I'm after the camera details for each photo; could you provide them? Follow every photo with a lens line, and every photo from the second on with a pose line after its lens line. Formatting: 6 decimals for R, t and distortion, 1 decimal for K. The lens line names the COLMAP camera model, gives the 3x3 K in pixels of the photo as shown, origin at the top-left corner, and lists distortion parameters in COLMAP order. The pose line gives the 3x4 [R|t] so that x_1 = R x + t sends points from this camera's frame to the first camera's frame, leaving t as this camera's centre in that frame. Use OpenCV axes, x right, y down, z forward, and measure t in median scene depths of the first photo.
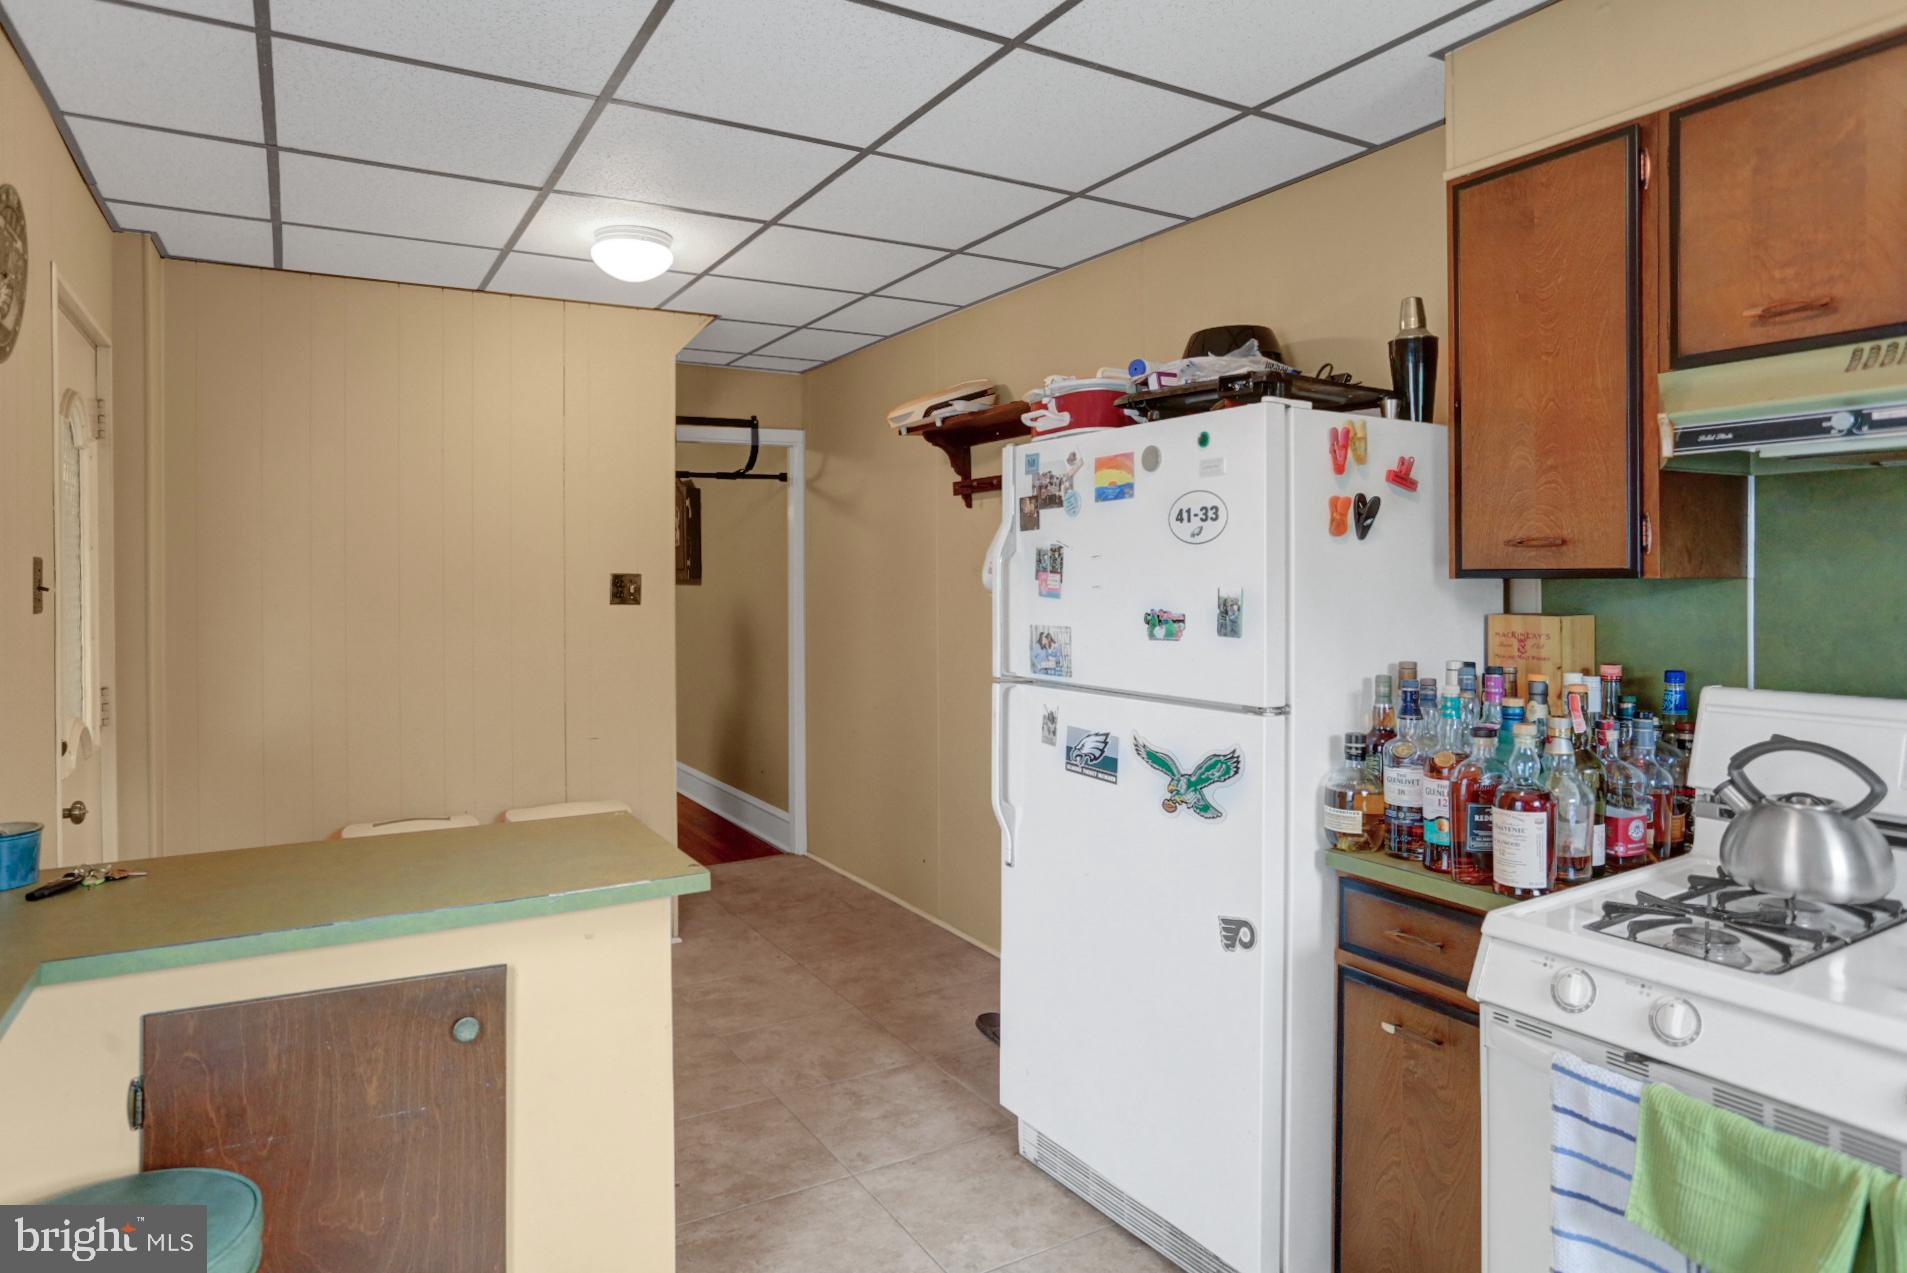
lens RADIAL K [[1156.8, 0, 956.1], [0, 1156.8, 617.0], [0, 0, 1]] dist [-0.048972, 0.030619]
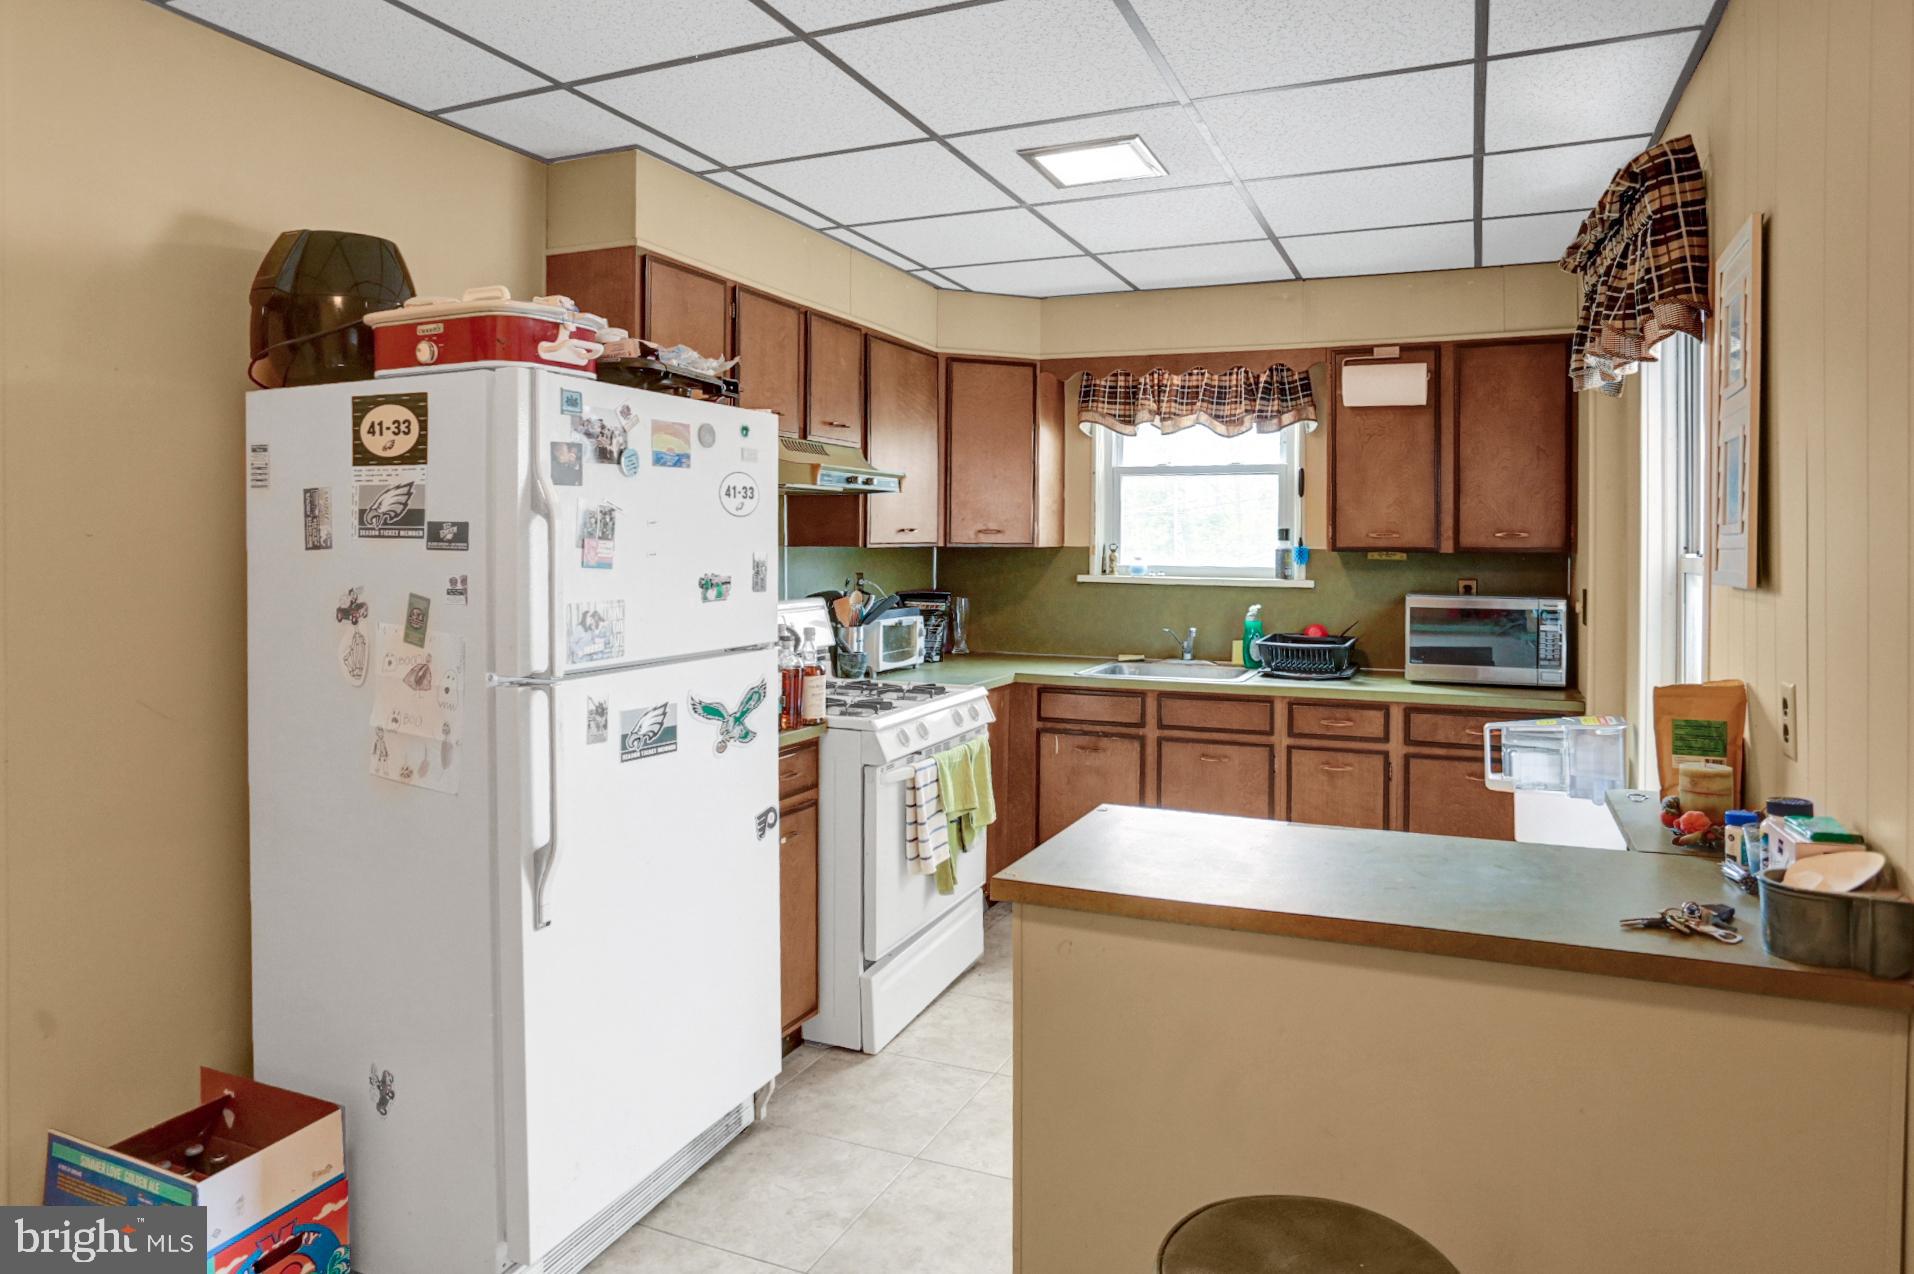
lens RADIAL K [[1161.1, 0, 963.3], [0, 1161.1, 554.6], [0, 0, 1]] dist [-0.048972, 0.030619]
pose [[-0.583038, -0.013284, 0.812337, -0.820168], [0.019783, 0.999338, 0.030540, -0.051186], [-0.812204, 0.033876, -0.582389, 1.376379]]
